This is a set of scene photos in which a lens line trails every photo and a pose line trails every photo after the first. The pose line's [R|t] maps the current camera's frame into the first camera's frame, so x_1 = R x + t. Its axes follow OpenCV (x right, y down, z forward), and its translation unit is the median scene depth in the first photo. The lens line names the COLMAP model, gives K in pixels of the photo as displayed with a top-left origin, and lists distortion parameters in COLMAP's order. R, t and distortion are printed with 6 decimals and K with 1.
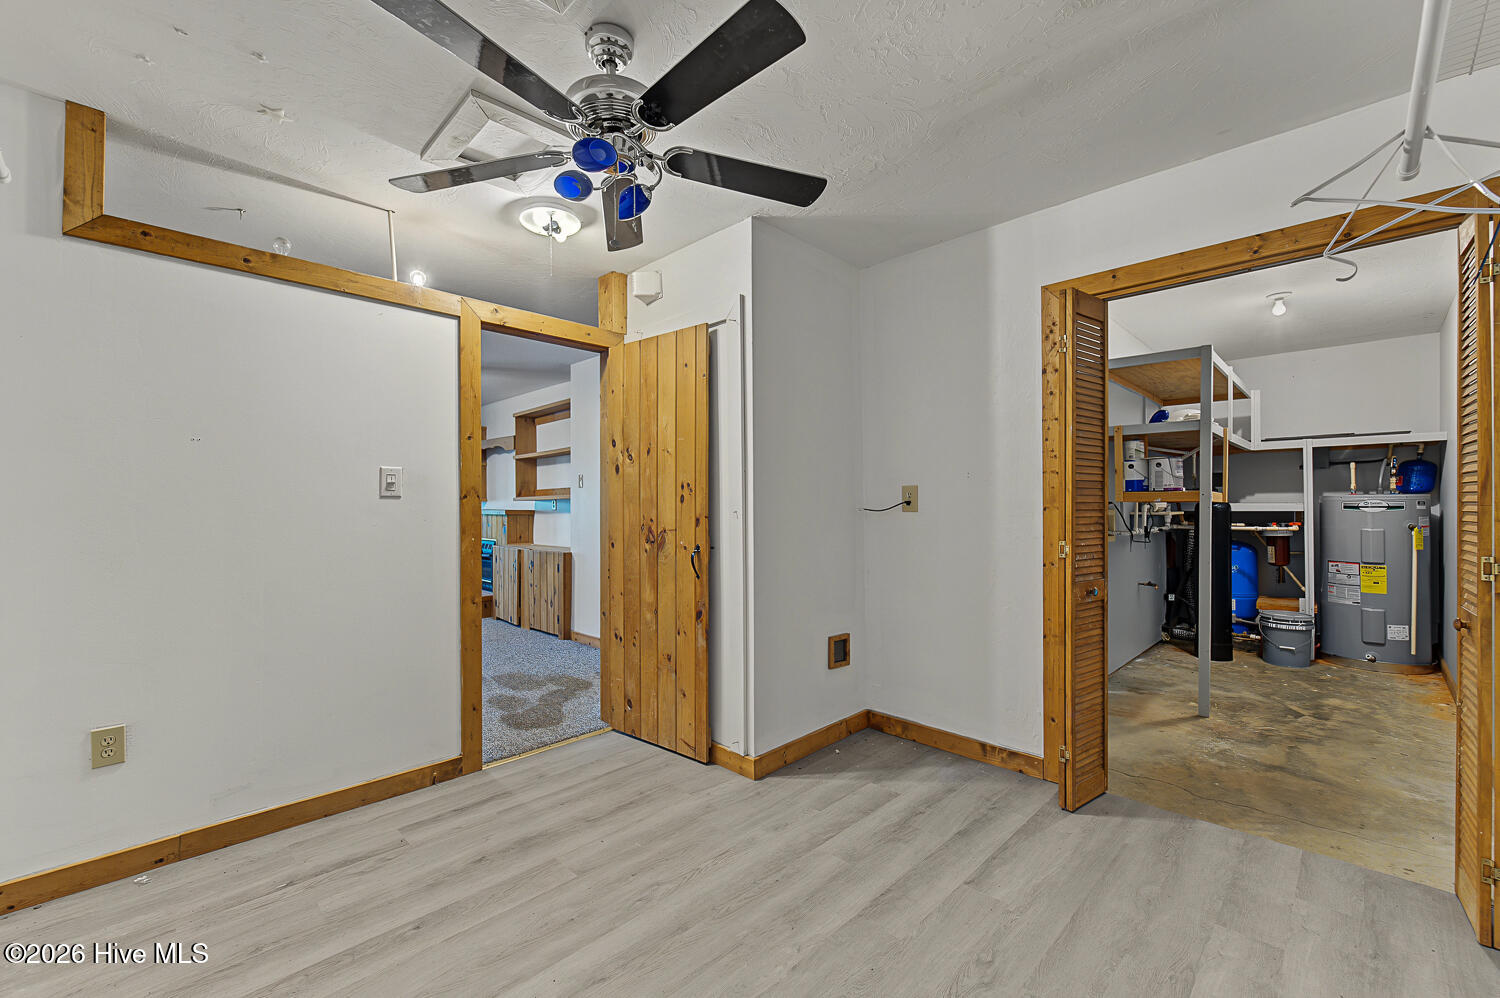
lens RADIAL K [[609.4, 0, 745.1], [0, 609.4, 501.9], [0, 0, 1]] dist [-0.000905, -0.000610]
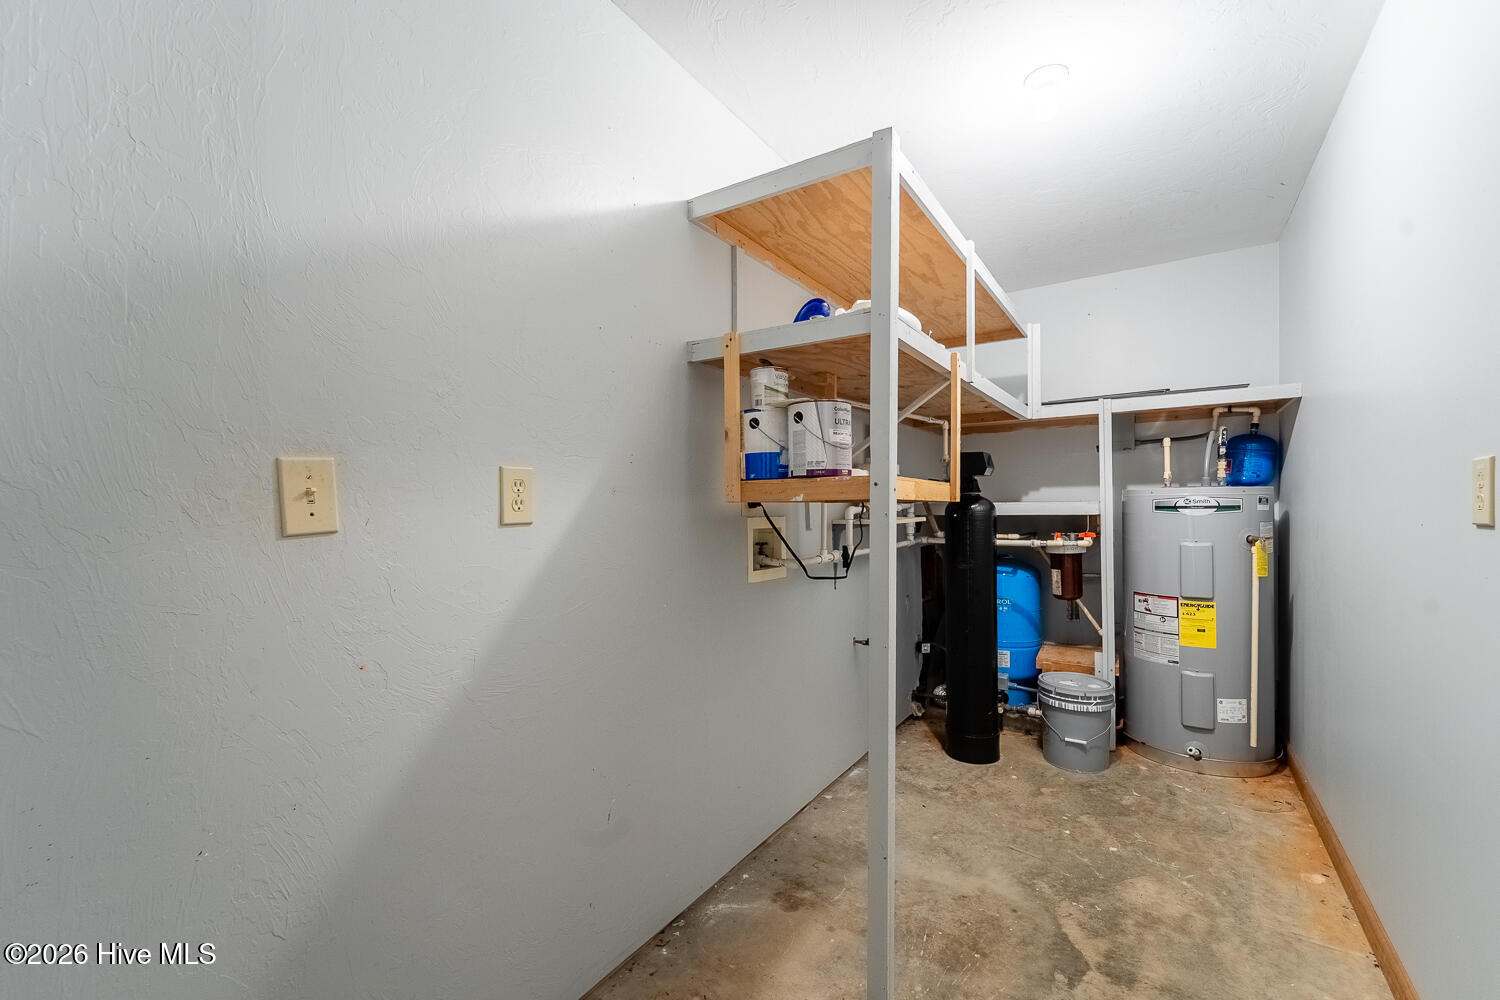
lens RADIAL K [[609.4, 0, 737.2], [0, 609.4, 508.2], [0, 0, 1]] dist [-0.000905, -0.000610]
pose [[0.982634, -0.009064, 0.185332, 0.450222], [0.007635, 0.999935, 0.008424, 0.000542], [-0.185396, -0.006862, 0.982640, 0.469182]]
